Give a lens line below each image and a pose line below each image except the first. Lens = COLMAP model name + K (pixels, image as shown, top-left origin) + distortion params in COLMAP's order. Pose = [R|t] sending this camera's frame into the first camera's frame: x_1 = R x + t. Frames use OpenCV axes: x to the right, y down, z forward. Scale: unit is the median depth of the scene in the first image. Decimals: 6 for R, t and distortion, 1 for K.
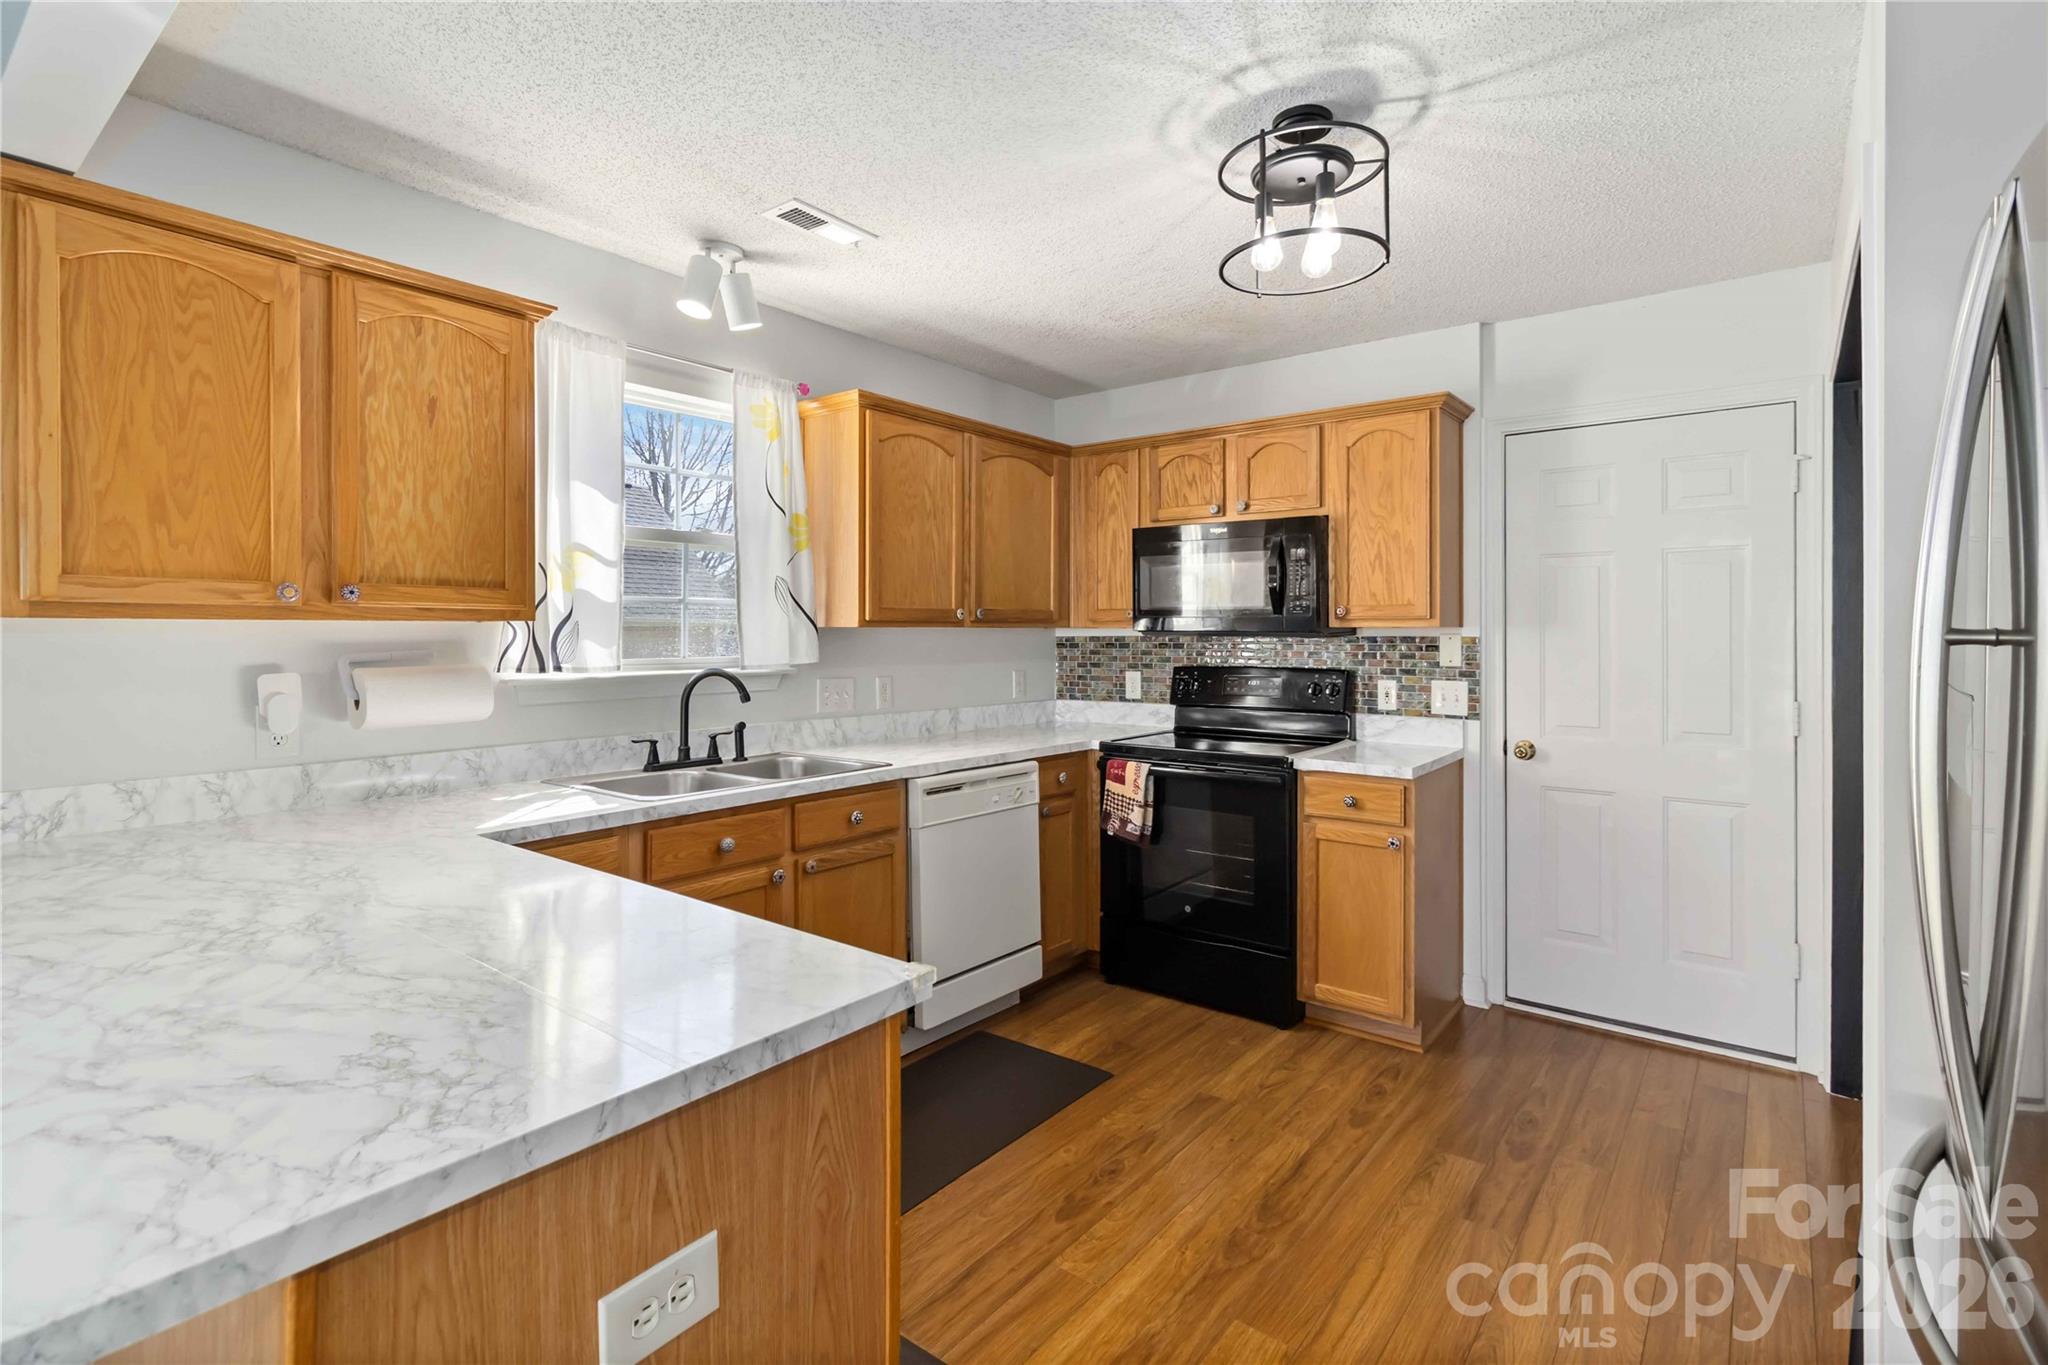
lens RADIAL K [[960.2, 0, 1035.1], [0, 960.2, 634.3], [0, 0, 1]] dist [-0.000004, -0.000420]
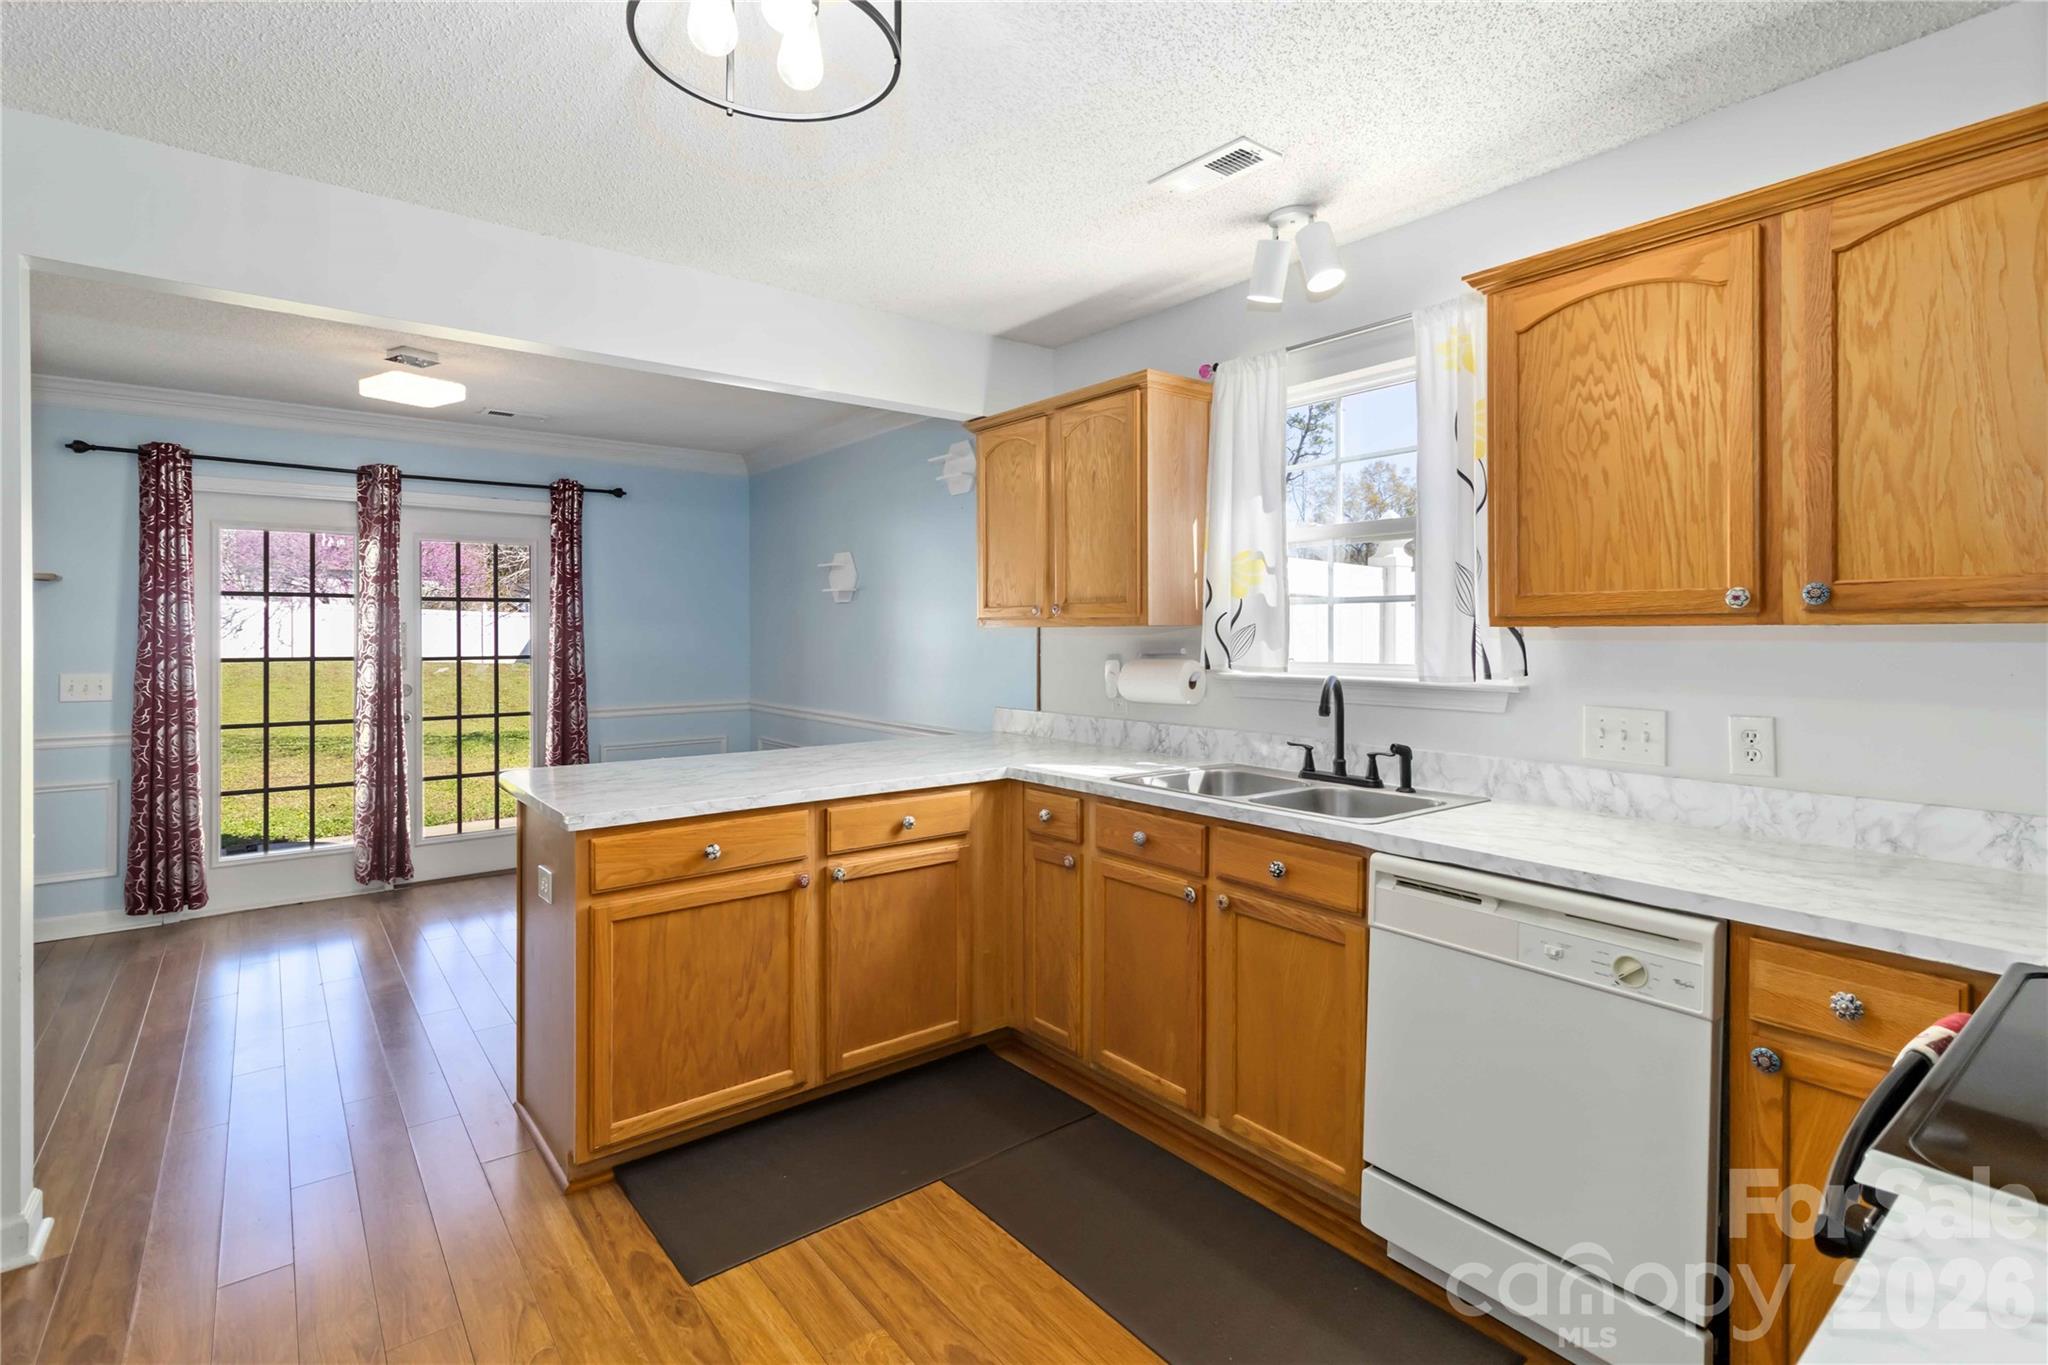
lens RADIAL K [[960.2, 0, 1012.7], [0, 960.2, 640.8], [0, 0, 1]] dist [-0.000004, -0.000420]
pose [[-0.244873, 0.009762, -0.969506, 0.782985], [0.000239, 0.999950, 0.010008, -0.007152], [0.969555, 0.002219, -0.244863, 1.213479]]
